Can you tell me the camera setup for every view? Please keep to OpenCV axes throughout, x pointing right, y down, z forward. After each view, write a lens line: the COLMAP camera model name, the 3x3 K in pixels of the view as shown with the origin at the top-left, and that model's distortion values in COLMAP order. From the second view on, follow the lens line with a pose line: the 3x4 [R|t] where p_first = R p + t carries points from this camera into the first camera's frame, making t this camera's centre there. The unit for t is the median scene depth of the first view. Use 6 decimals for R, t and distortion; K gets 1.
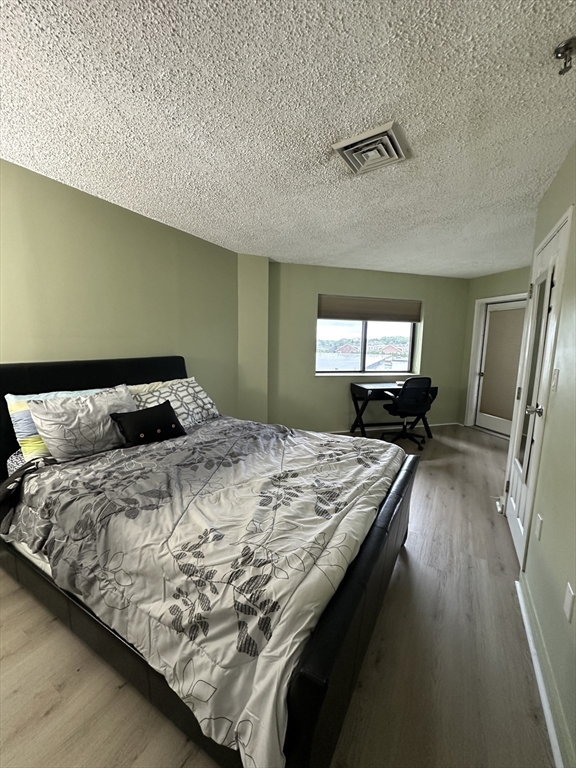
lens RADIAL K [[307.6, 0, 288.0], [0, 307.6, 384.0], [0, 0, 1]] dist [-0.000989, -0.000189]
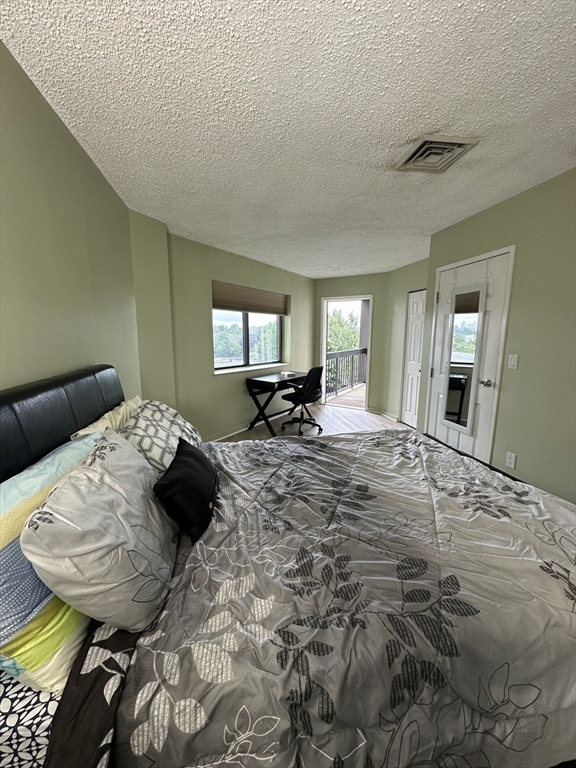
lens RADIAL K [[307.6, 0, 288.0], [0, 307.6, 384.0], [0, 0, 1]] dist [-0.000989, -0.000189]
pose [[0.743986, -0.120922, 0.657163, -0.336992], [0.098421, 0.992593, 0.071218, -0.042060], [-0.660907, 0.011694, 0.750376, 0.214047]]
